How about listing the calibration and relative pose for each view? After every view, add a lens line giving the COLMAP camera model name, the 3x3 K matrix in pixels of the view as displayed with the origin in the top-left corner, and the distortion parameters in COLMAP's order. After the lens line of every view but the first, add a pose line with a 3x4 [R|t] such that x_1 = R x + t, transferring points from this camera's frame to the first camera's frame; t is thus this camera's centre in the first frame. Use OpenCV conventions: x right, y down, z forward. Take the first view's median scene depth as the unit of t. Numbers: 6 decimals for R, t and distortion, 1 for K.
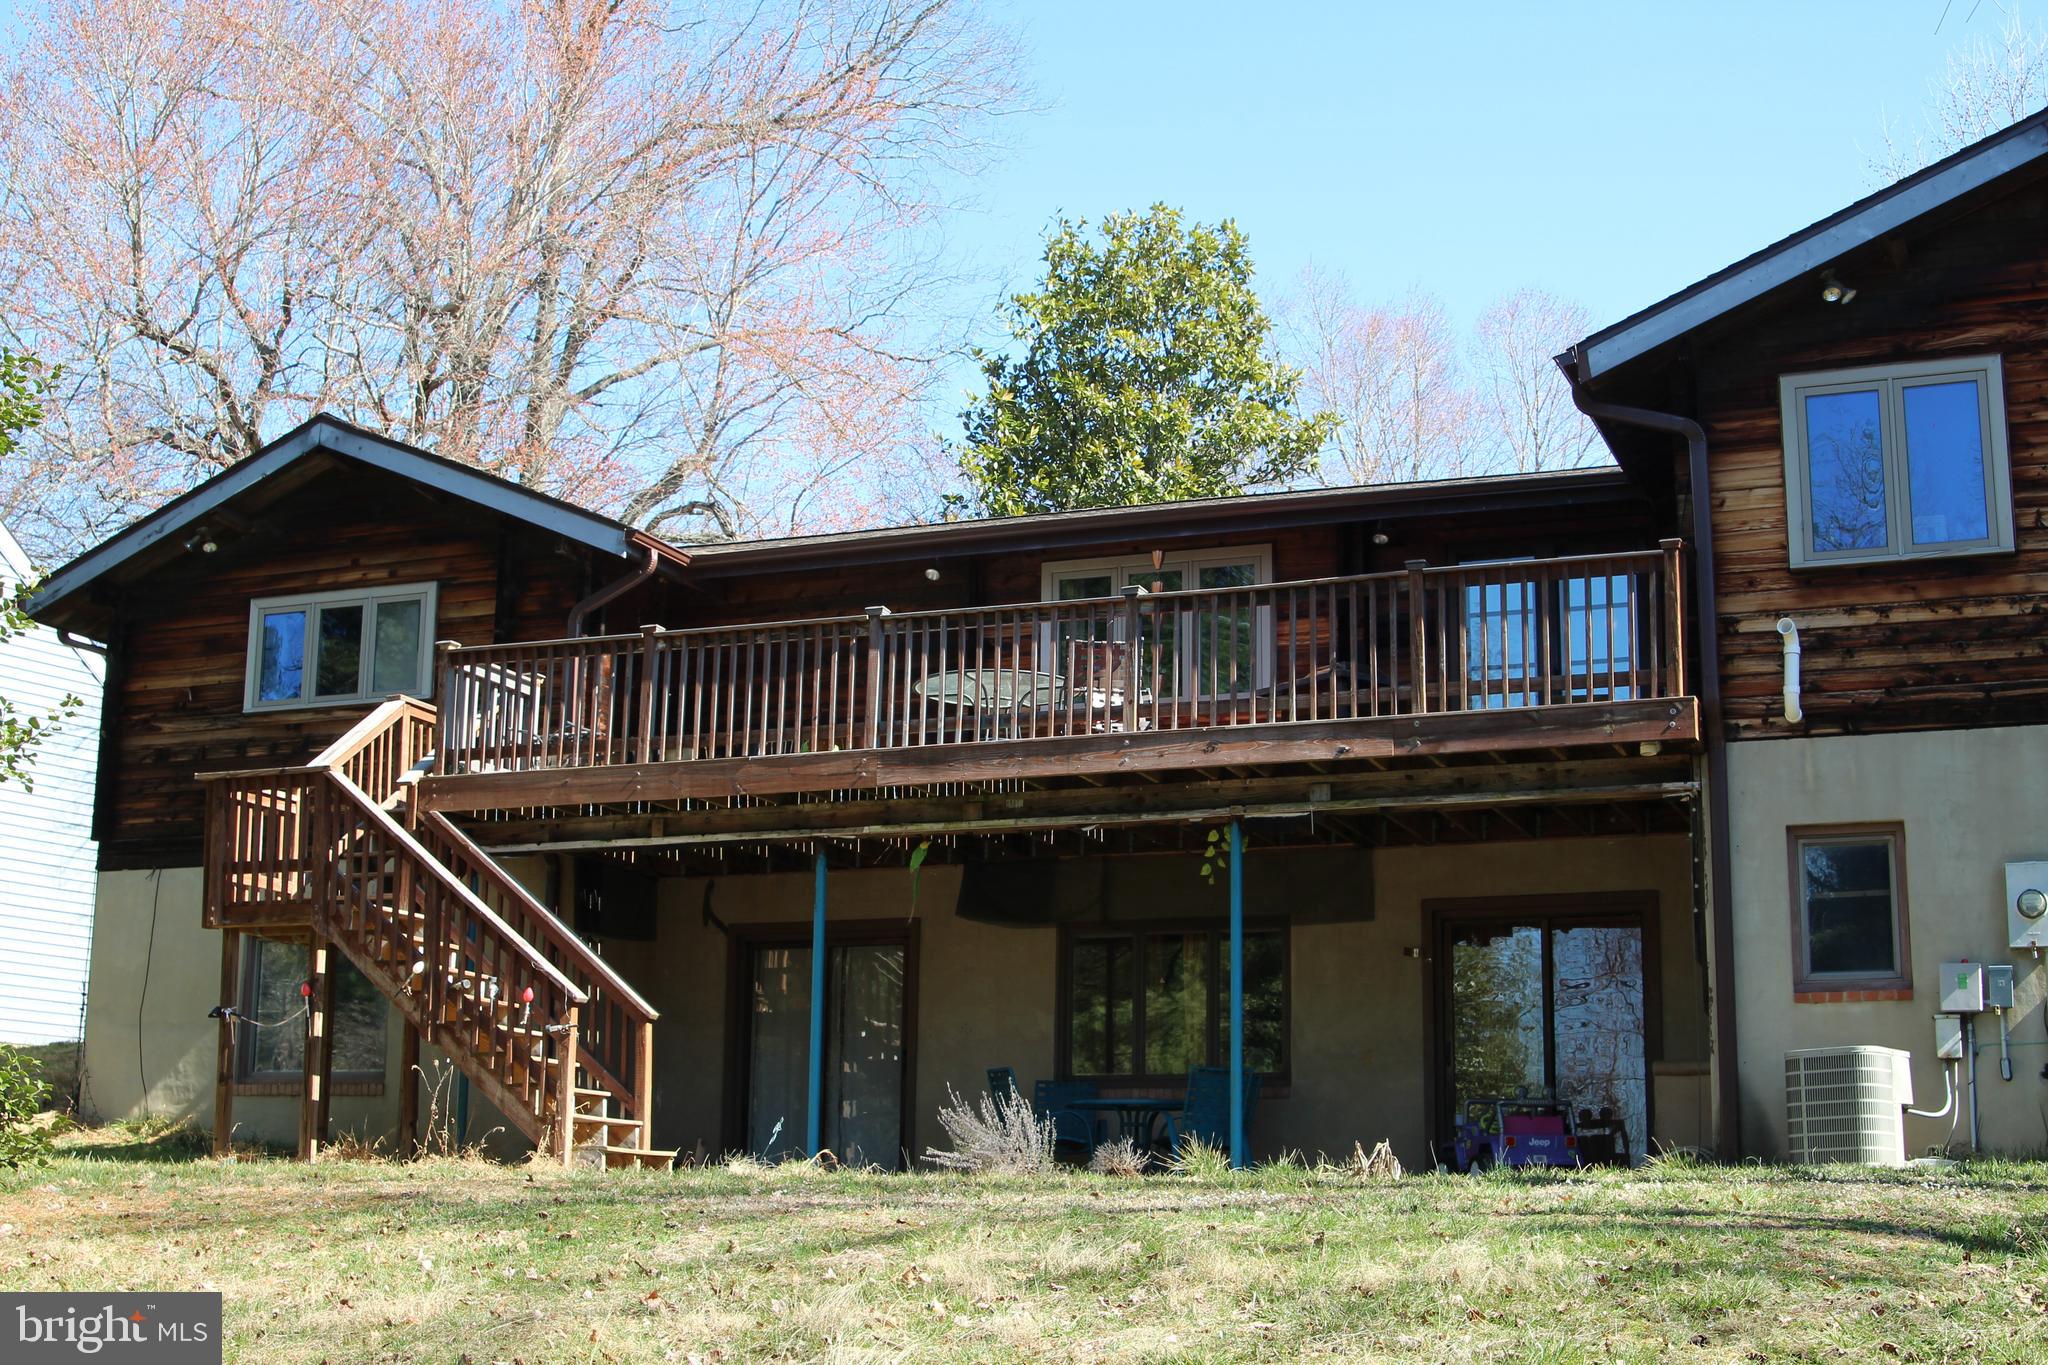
lens RADIAL K [[2695.8, 0, 1024.7], [0, 2695.8, 678.3], [0, 0, 1]] dist [-0.094744, 0.000000]
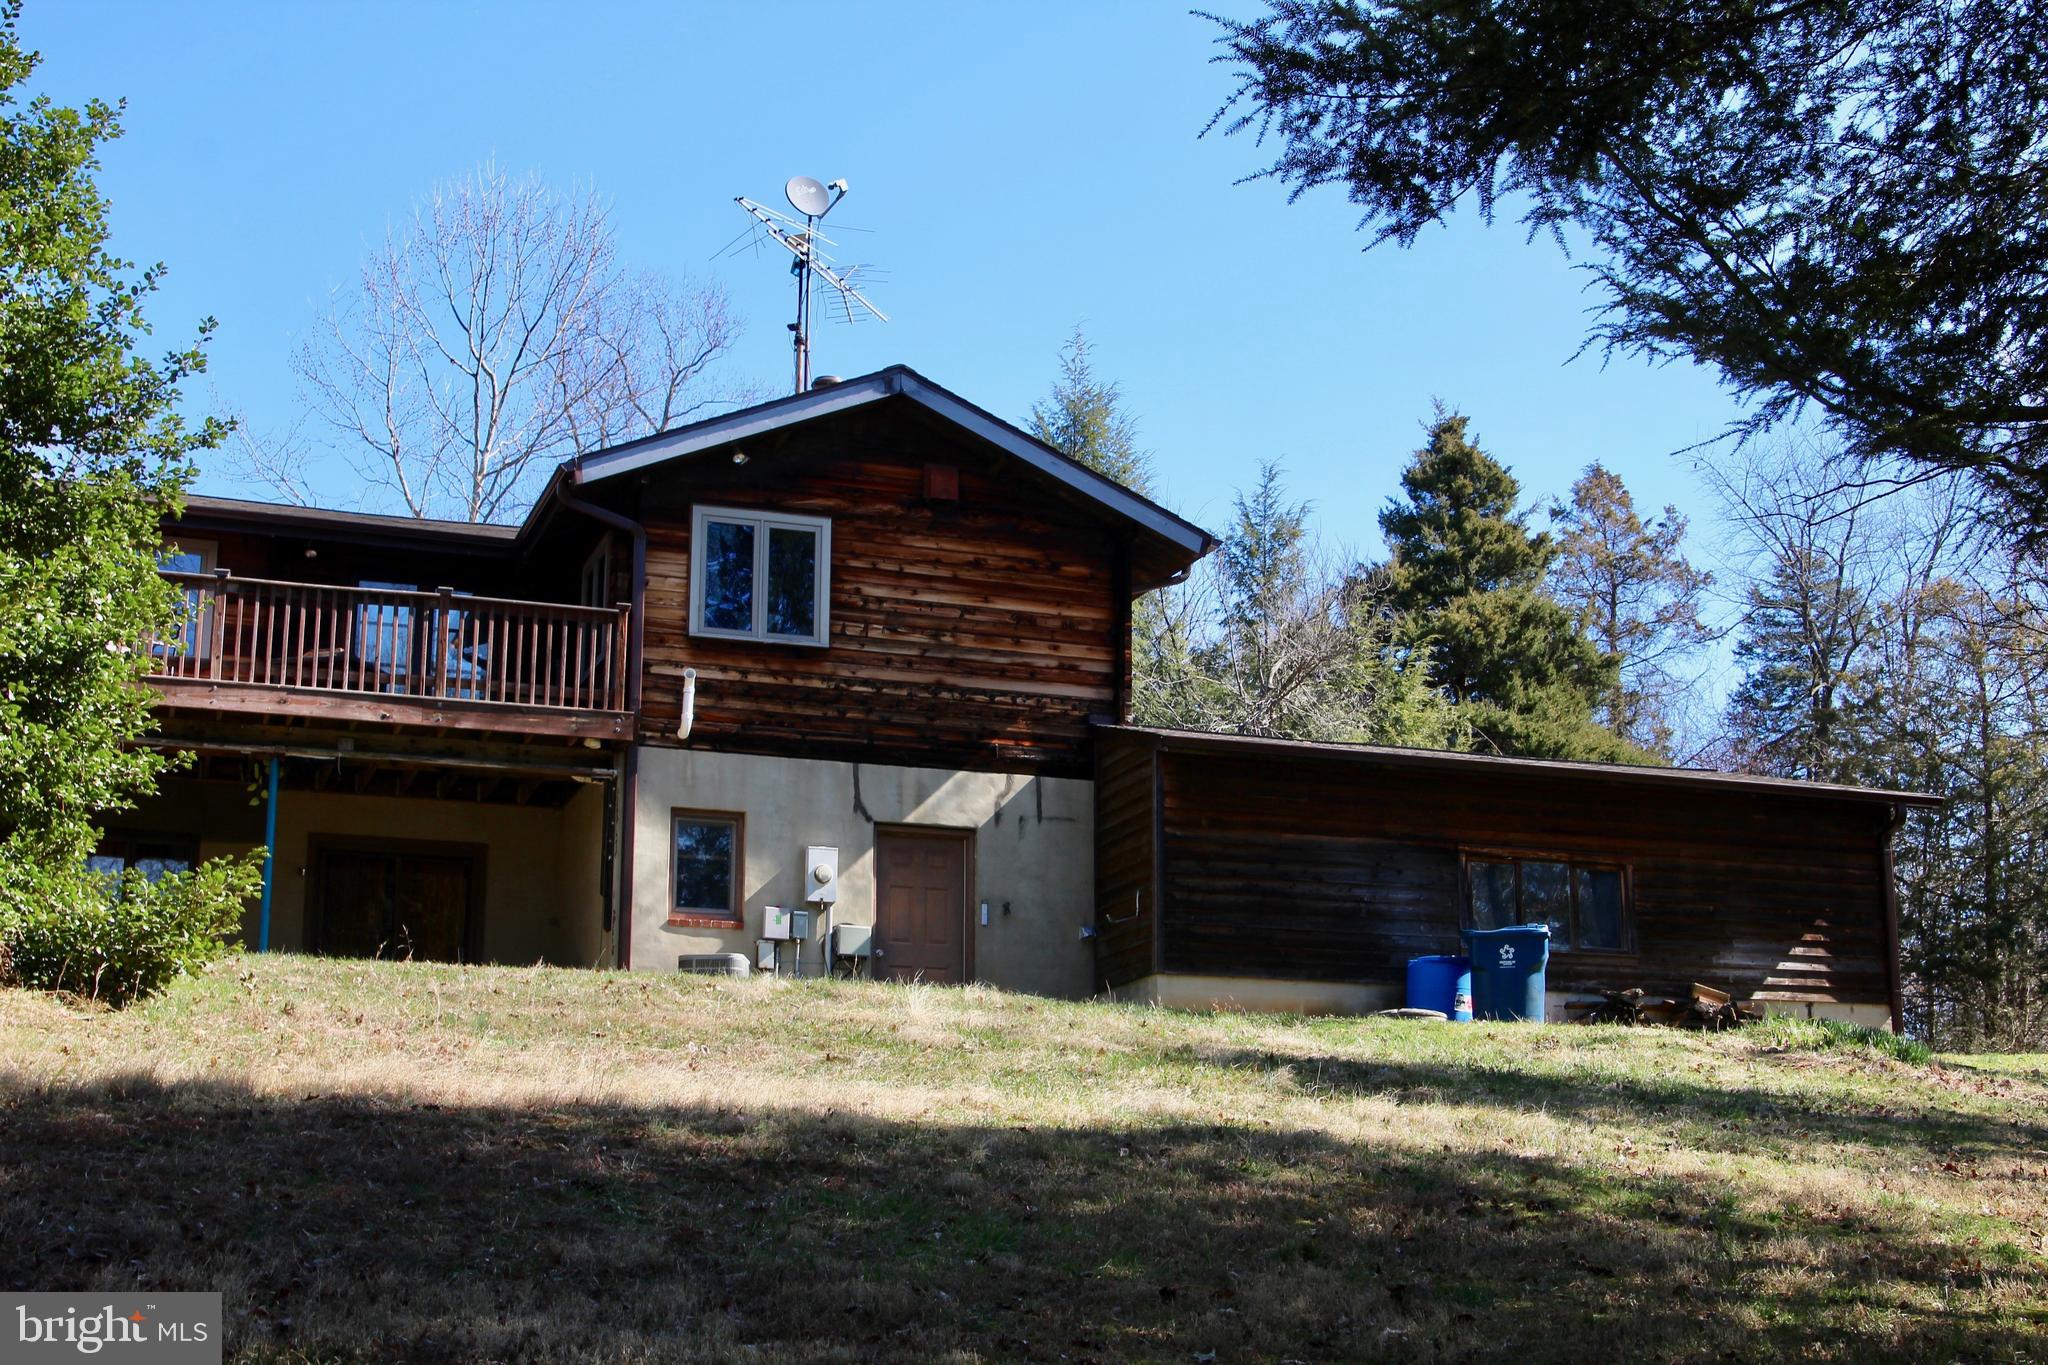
lens RADIAL K [[2695.8, 0, 1023.6], [0, 2695.8, 685.6], [0, 0, 1]] dist [-0.094744, 0.000000]
pose [[0.767494, 0.140326, 0.625509, -0.508209], [-0.133347, 0.989351, -0.058334, 0.049499], [-0.627034, -0.038638, 0.778033, -0.283104]]
